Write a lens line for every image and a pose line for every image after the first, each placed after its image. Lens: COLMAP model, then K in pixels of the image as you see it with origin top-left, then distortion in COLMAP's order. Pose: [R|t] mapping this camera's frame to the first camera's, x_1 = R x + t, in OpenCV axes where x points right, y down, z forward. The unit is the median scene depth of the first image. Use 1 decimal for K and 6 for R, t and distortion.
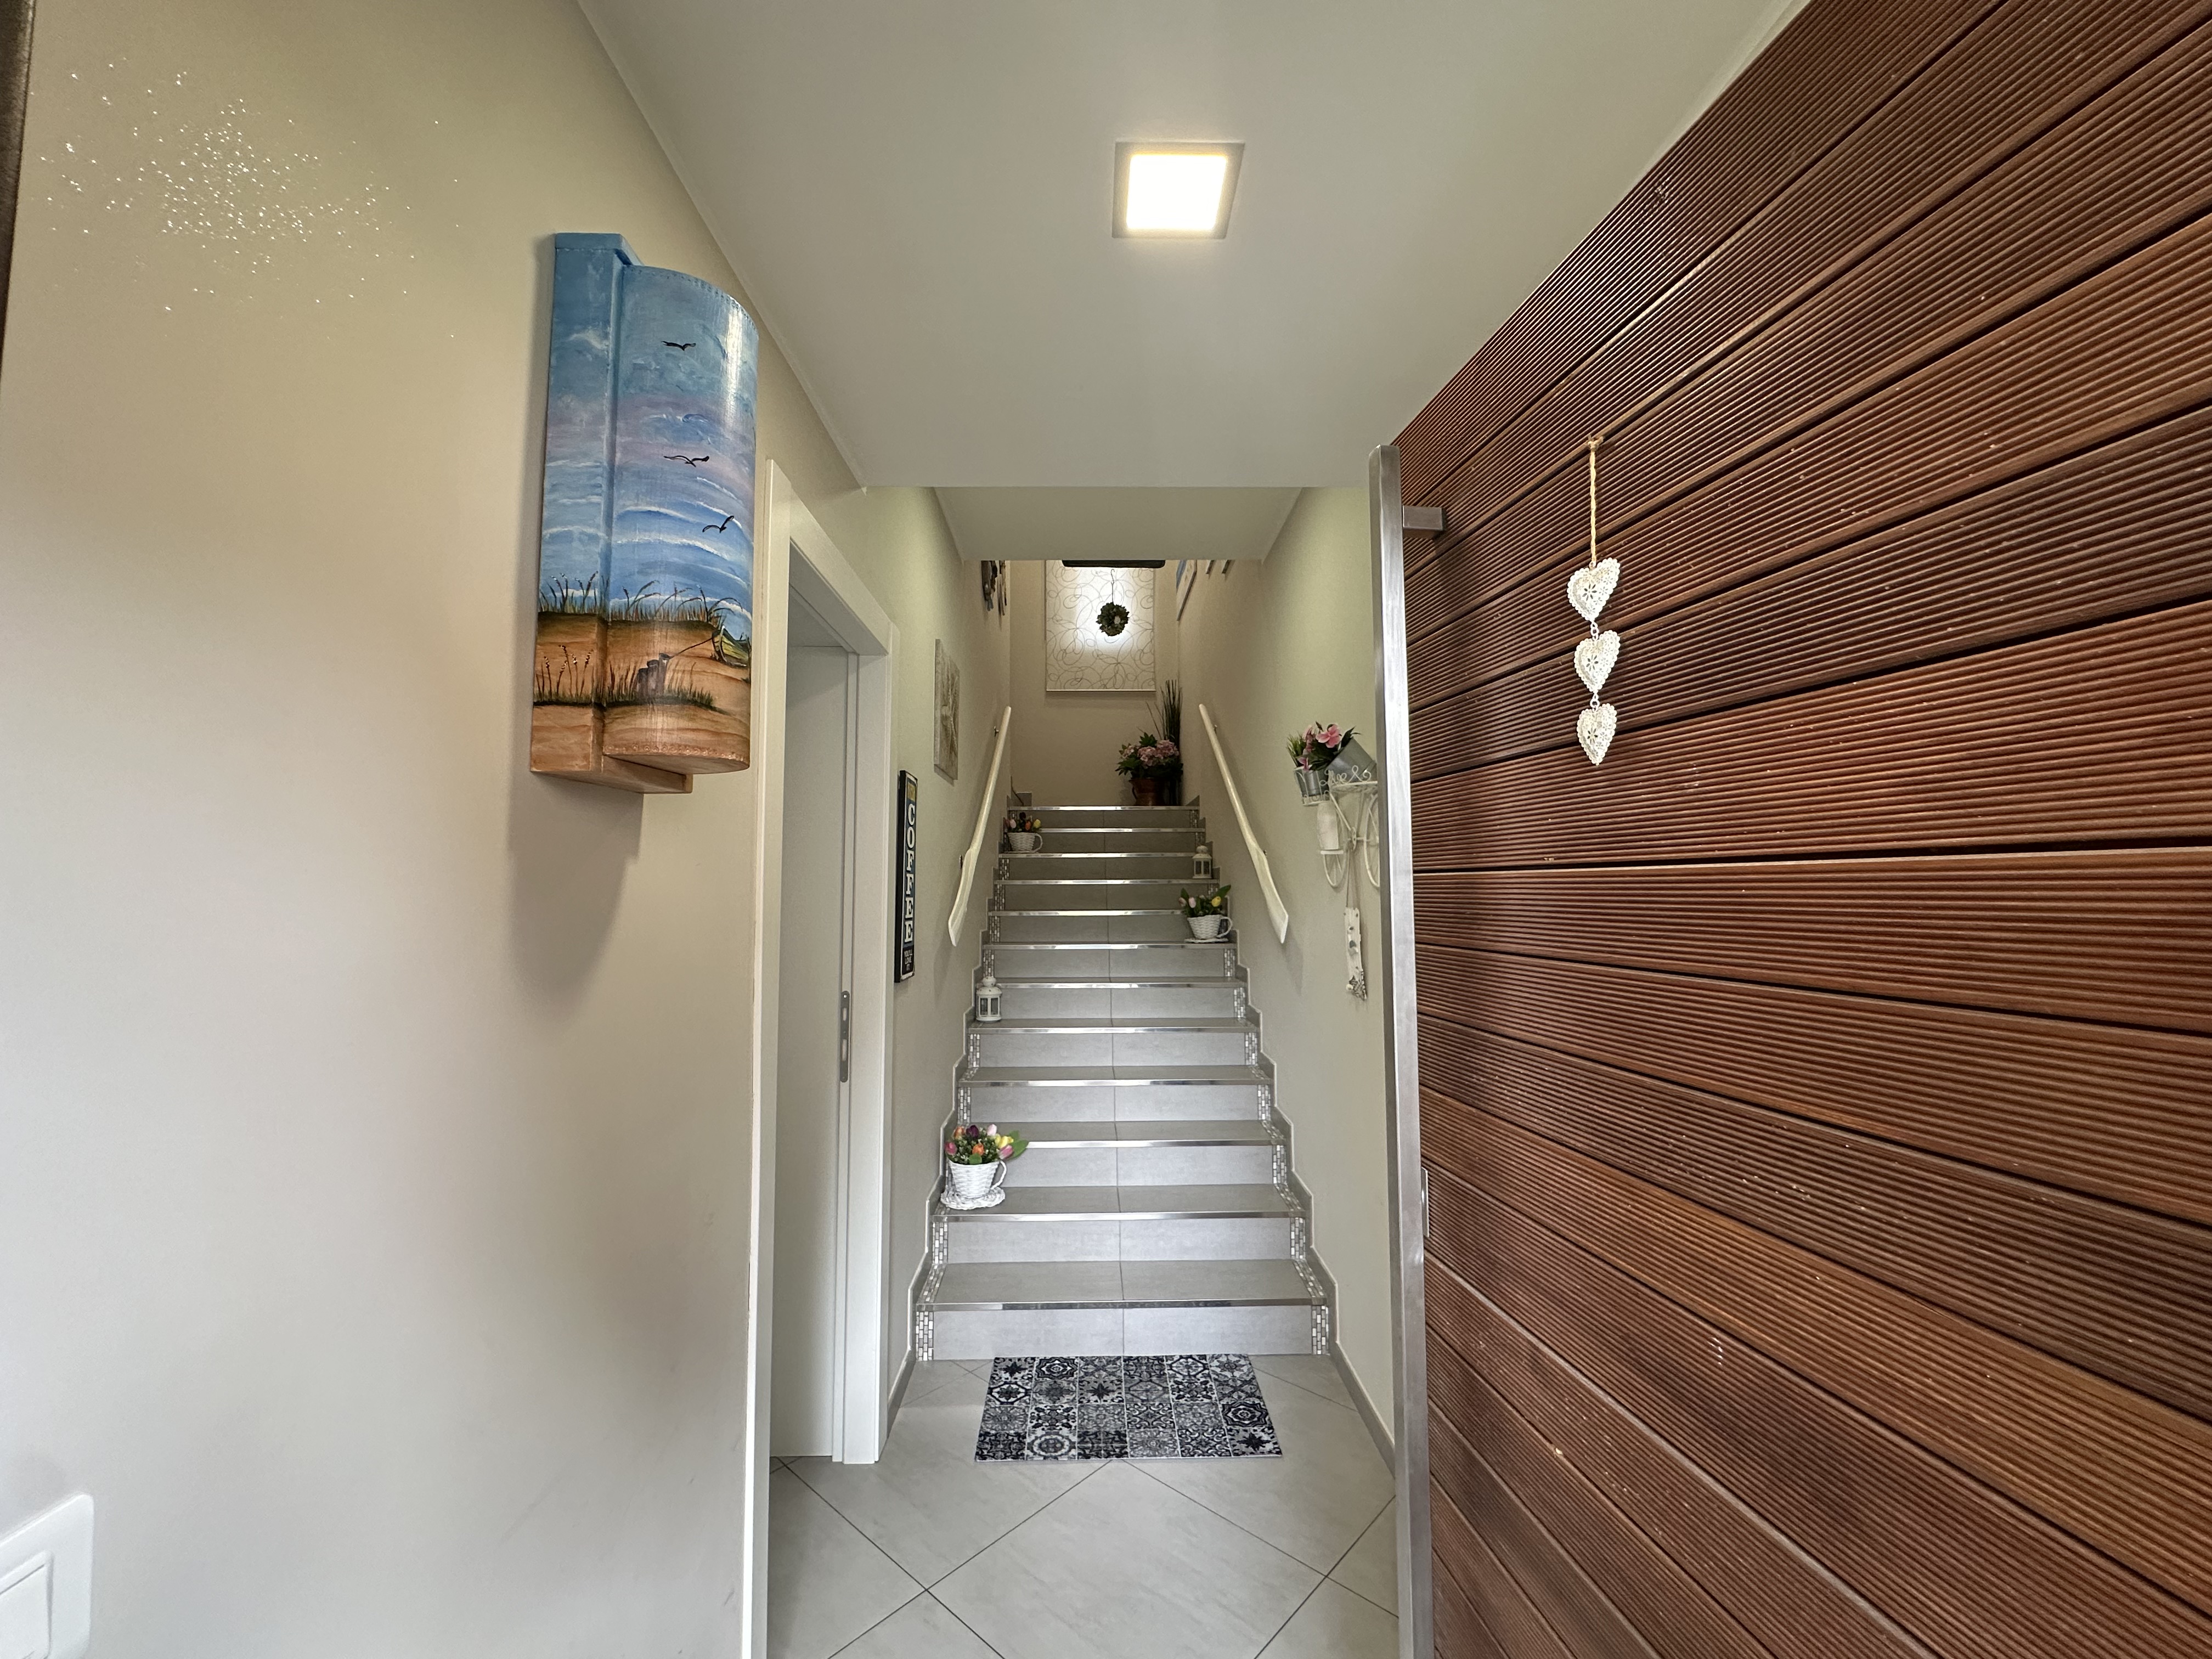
lens RADIAL K [[885.0, 0, 1102.4], [0, 885.0, 826.6], [0, 0, 1]] dist [-0.006687, 0.001589]
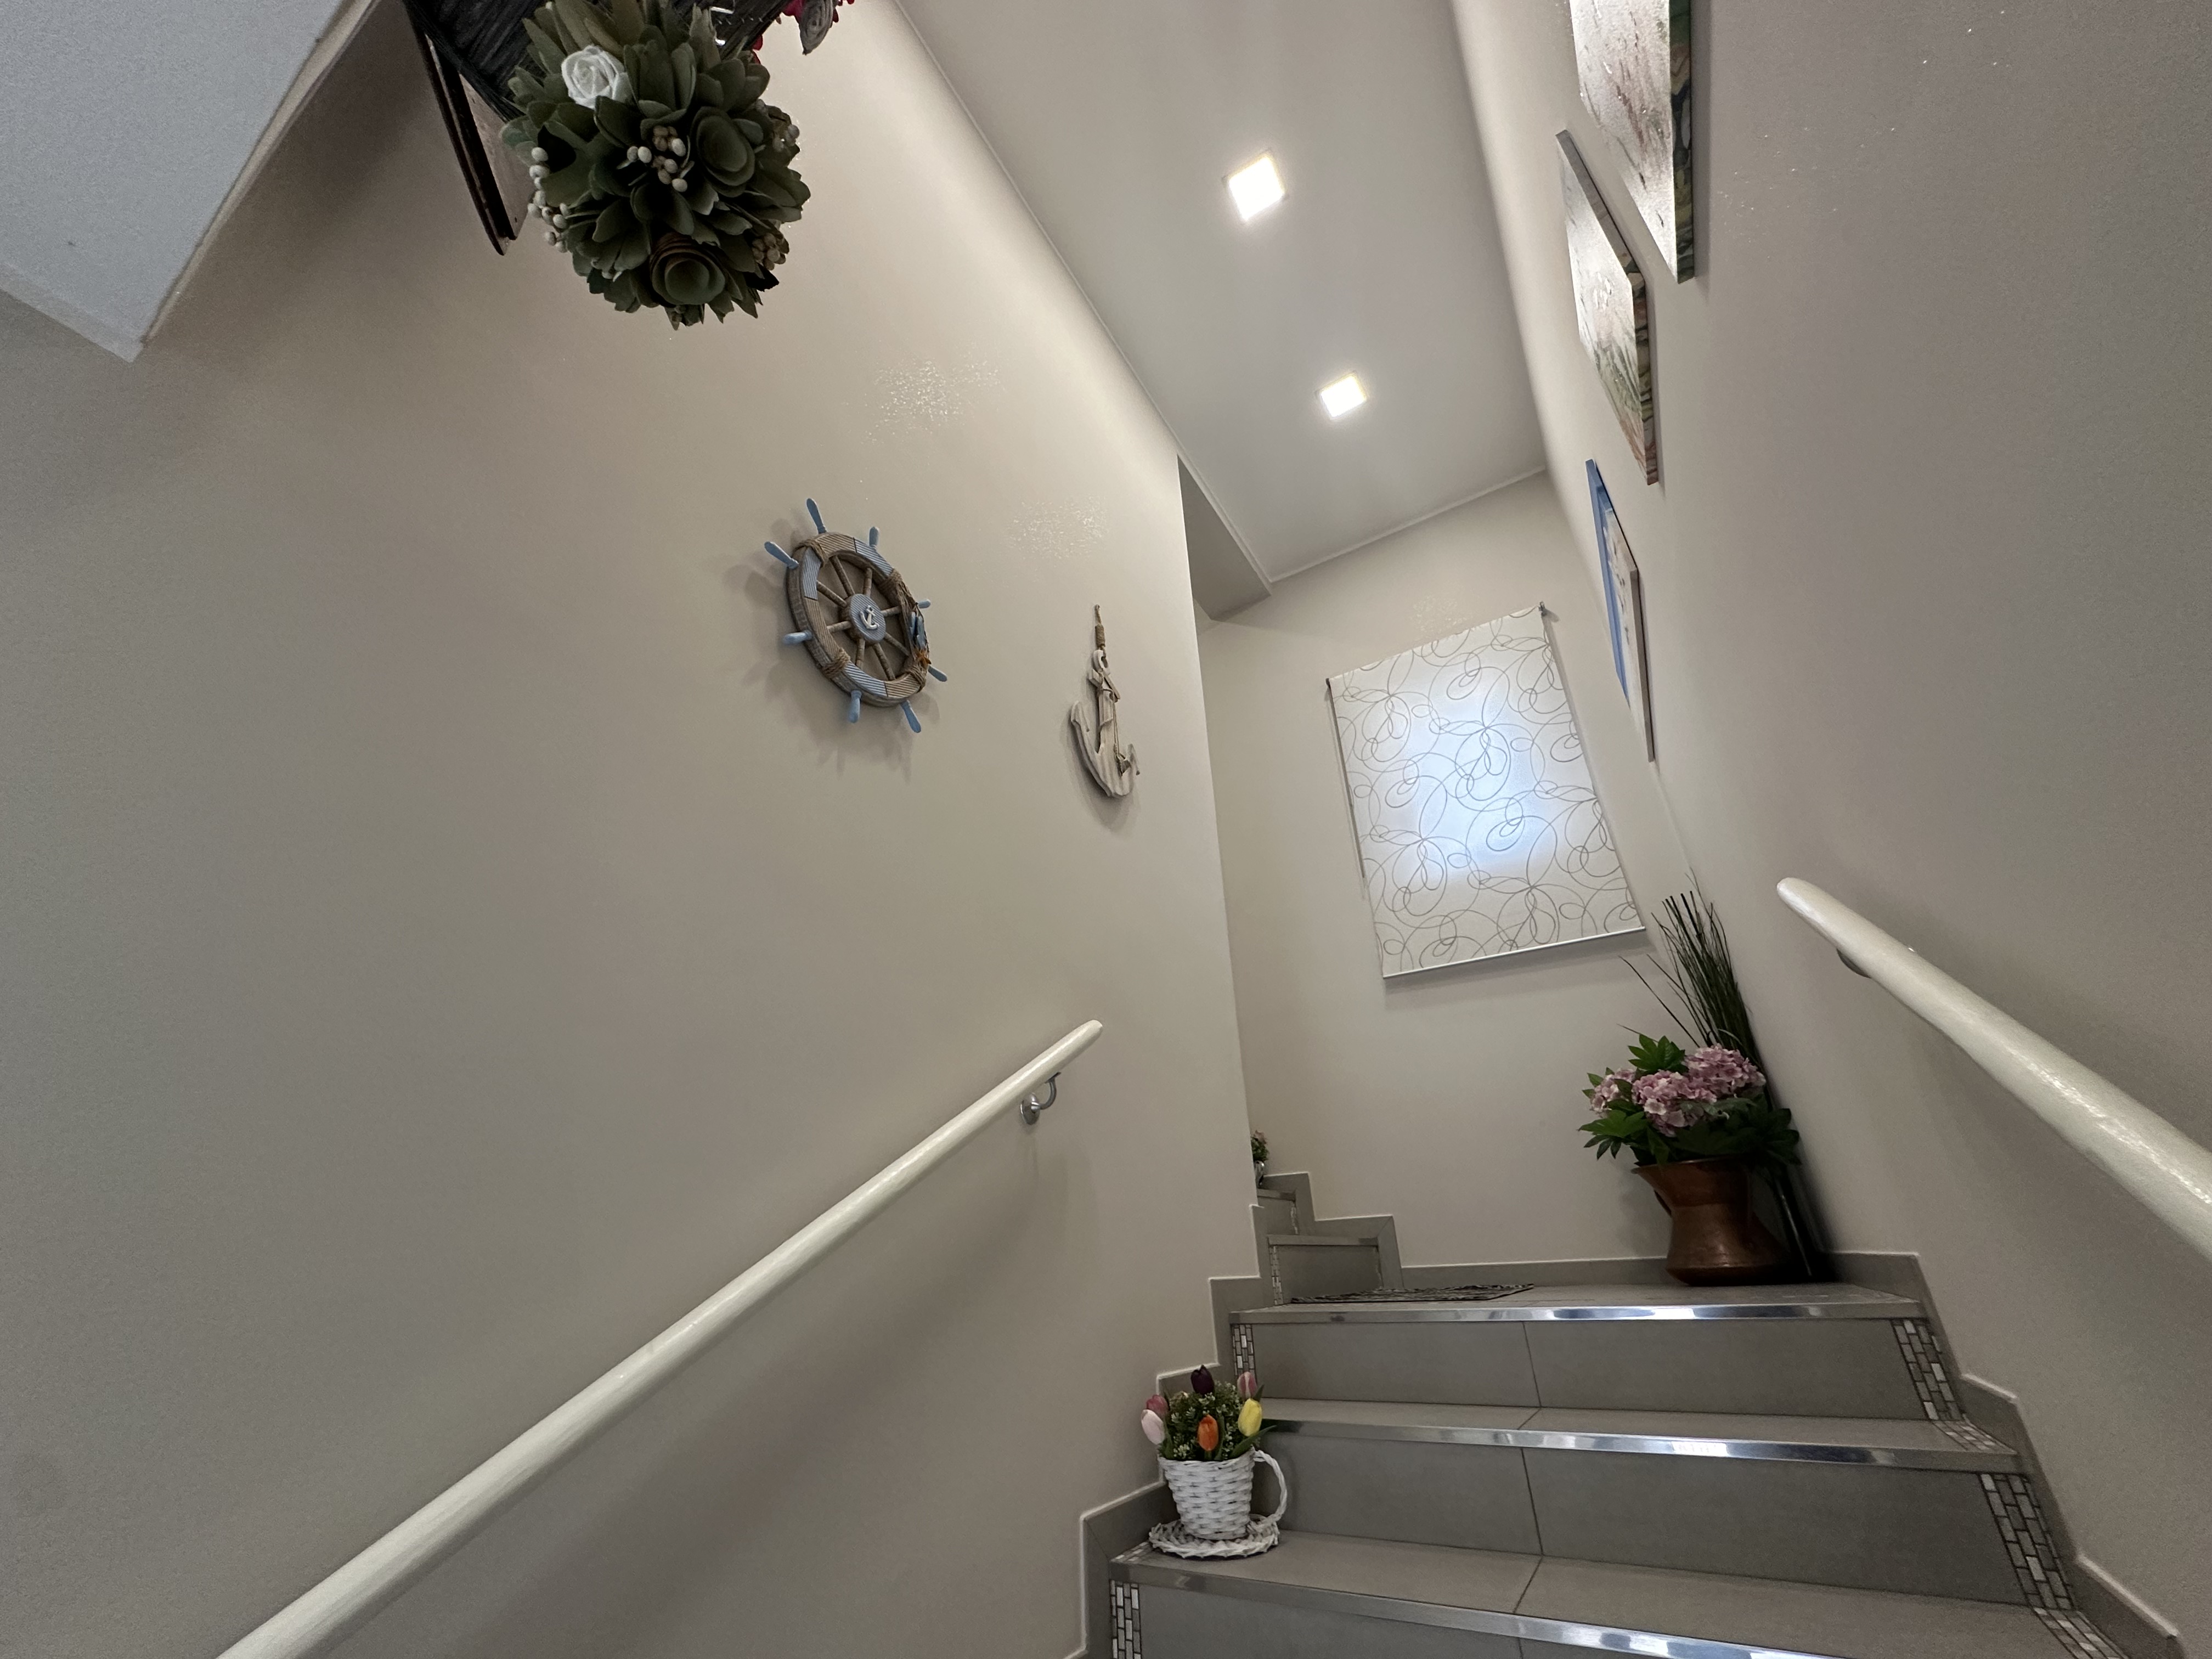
lens RADIAL K [[885.0, 0, 1102.4], [0, 885.0, 826.6], [0, 0, 1]] dist [-0.006687, 0.001589]
pose [[0.842640, -0.263499, -0.469601, 0.055133], [0.067524, 0.916915, -0.393328, -0.054531], [0.534226, 0.299724, 0.790422, 0.546123]]
